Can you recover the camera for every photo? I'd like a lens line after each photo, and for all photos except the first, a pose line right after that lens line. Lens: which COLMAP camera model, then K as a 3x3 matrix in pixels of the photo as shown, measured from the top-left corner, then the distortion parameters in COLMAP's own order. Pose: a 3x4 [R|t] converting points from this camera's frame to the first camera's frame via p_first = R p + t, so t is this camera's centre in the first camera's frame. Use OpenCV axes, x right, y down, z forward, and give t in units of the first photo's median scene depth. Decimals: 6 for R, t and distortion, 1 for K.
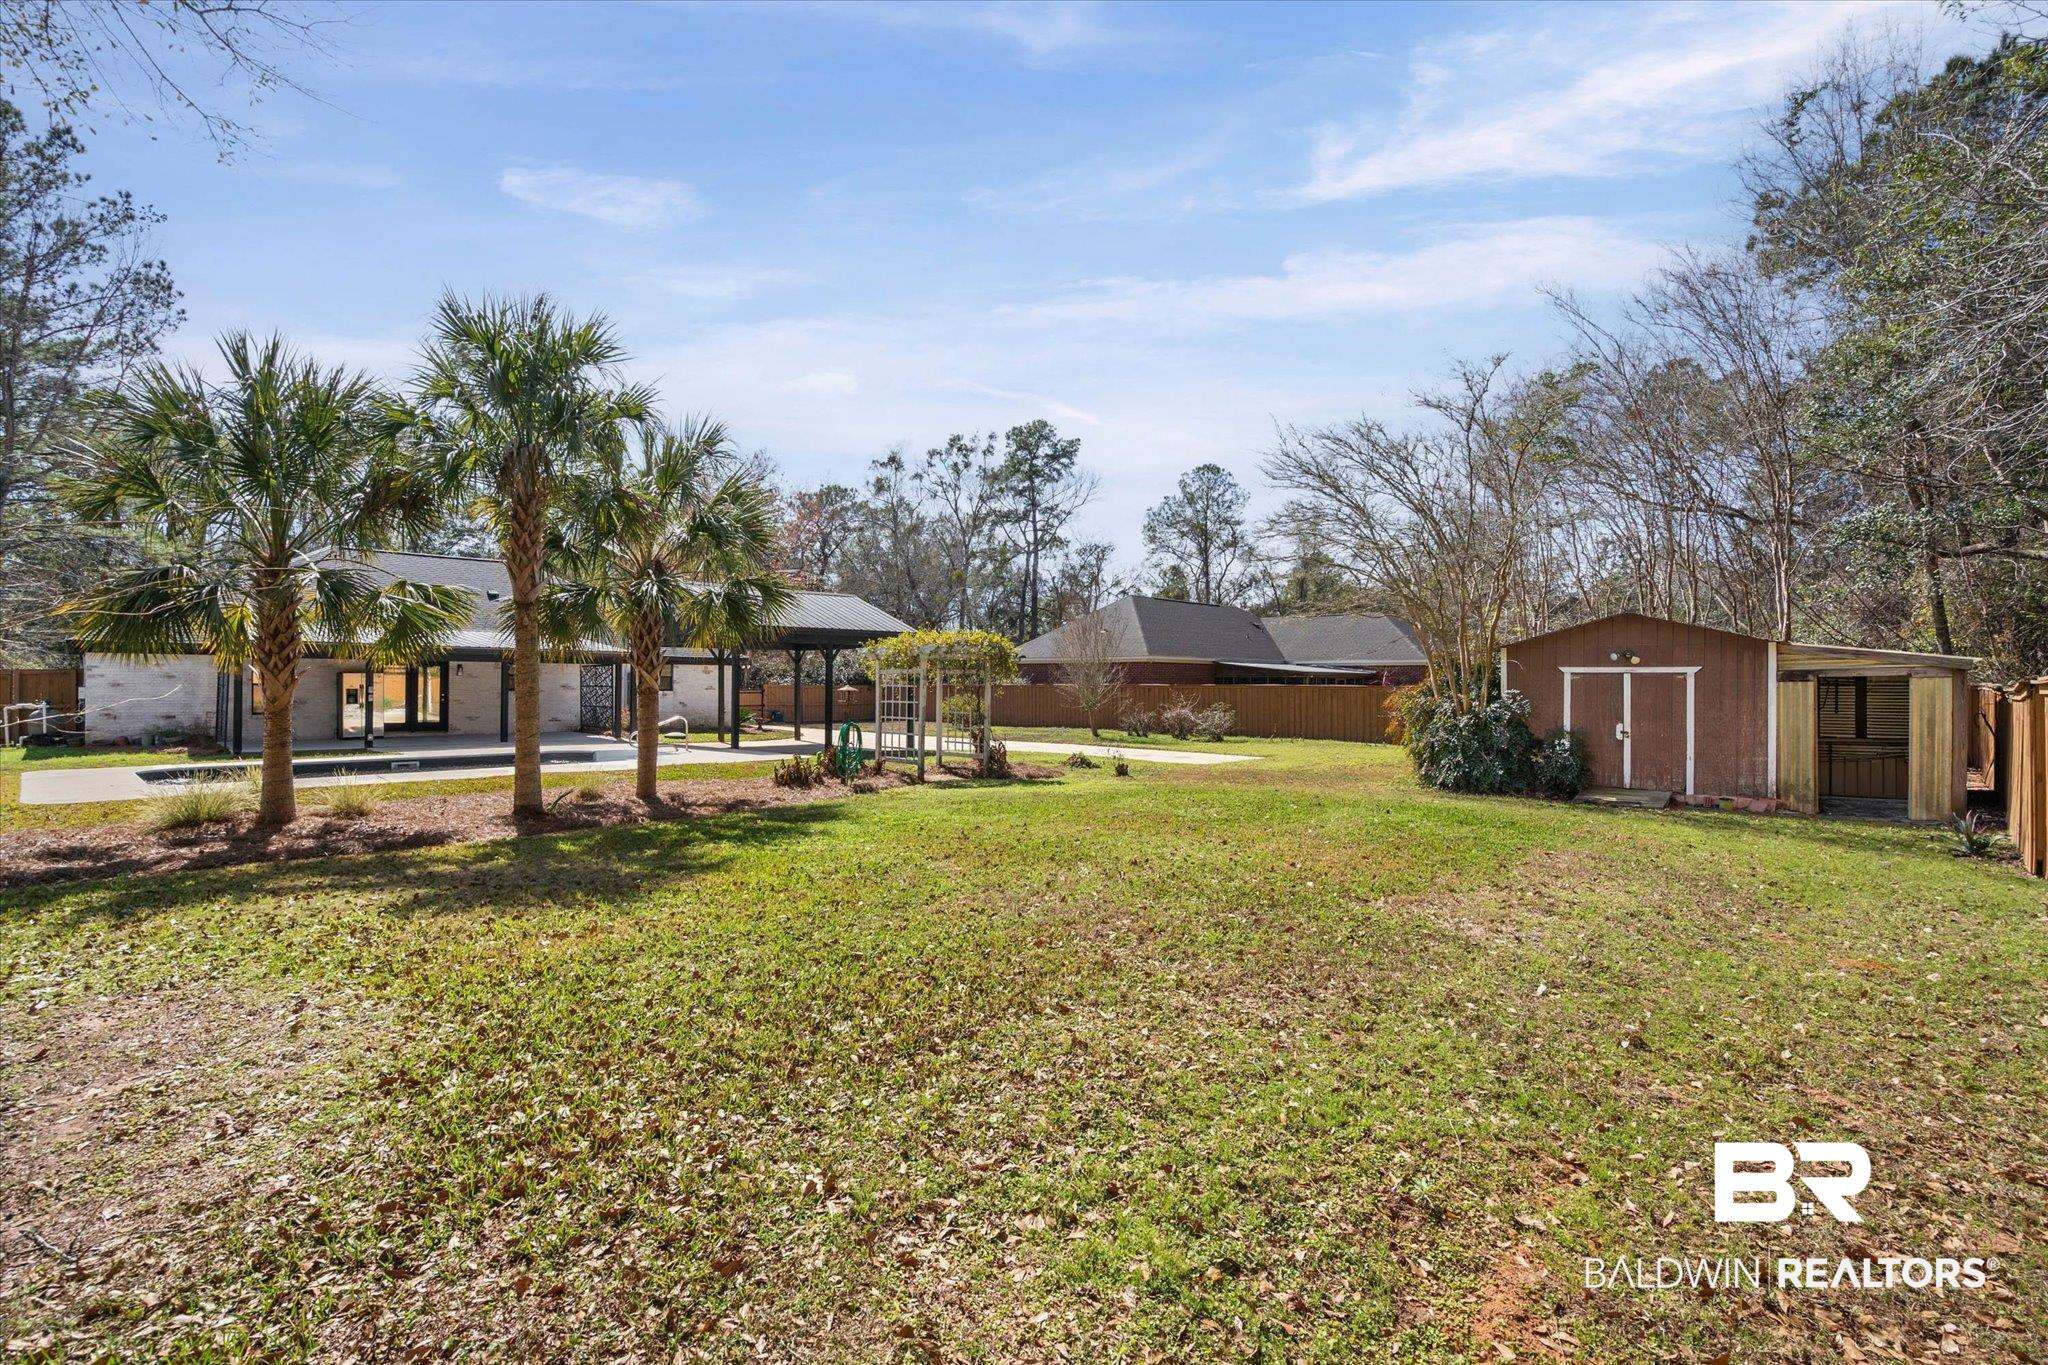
lens RADIAL K [[936.5, 0, 1020.5], [0, 936.5, 681.2], [0, 0, 1]] dist [-0.009217, 0.000221]
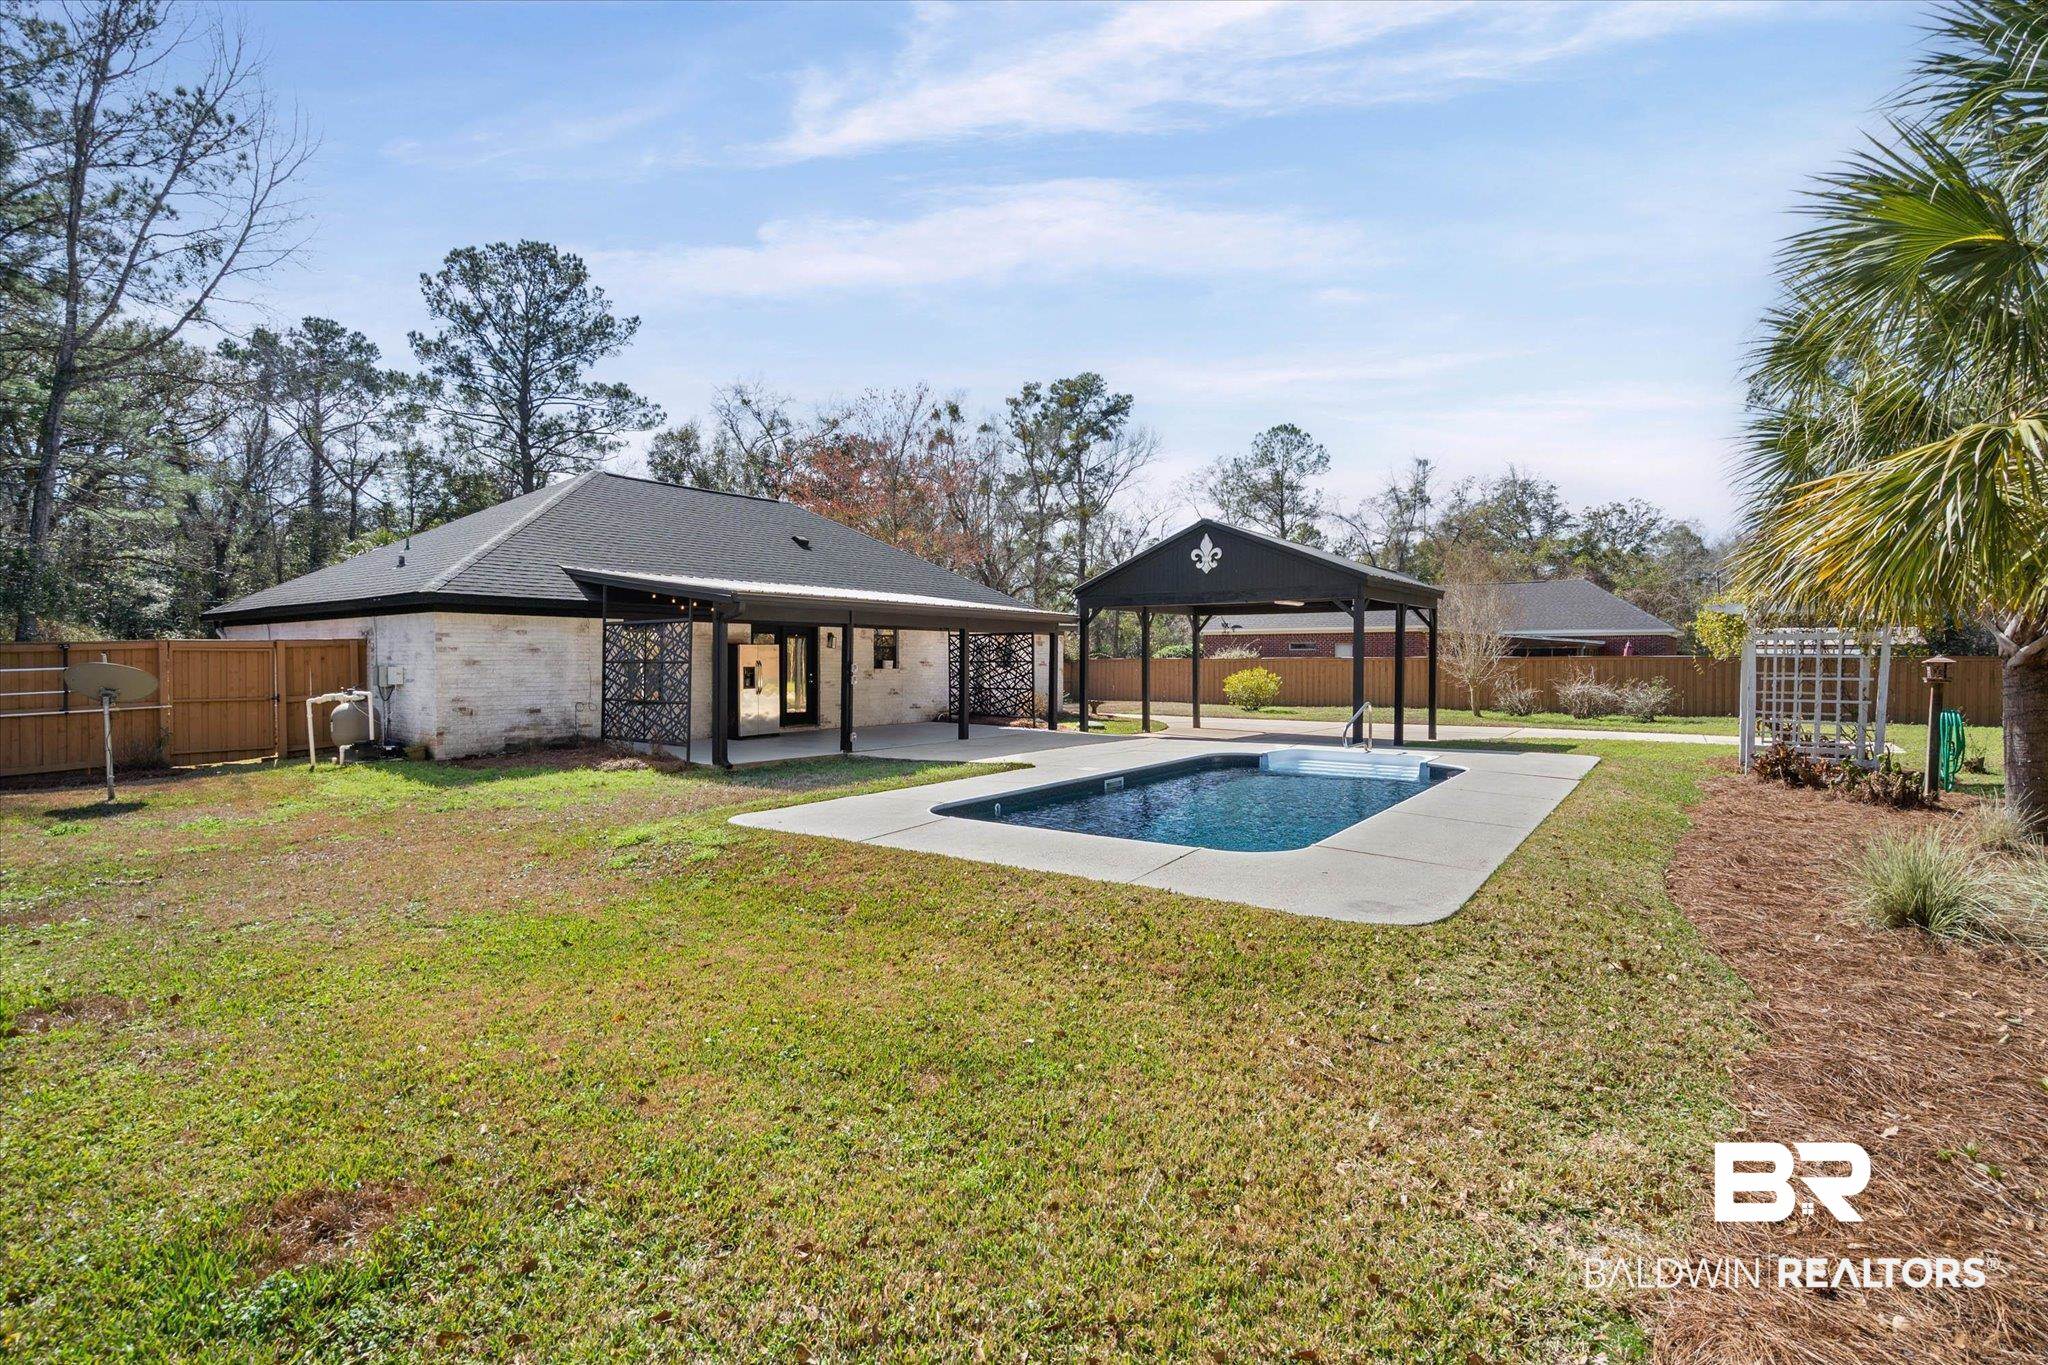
lens RADIAL K [[936.5, 0, 1023.4], [0, 936.5, 679.4], [0, 0, 1]] dist [-0.009217, 0.000221]
pose [[0.991694, -0.005673, 0.128494, -0.171258], [0.002008, 0.999588, 0.028637, -0.000621], [-0.128604, -0.028141, 0.991297, 0.078283]]
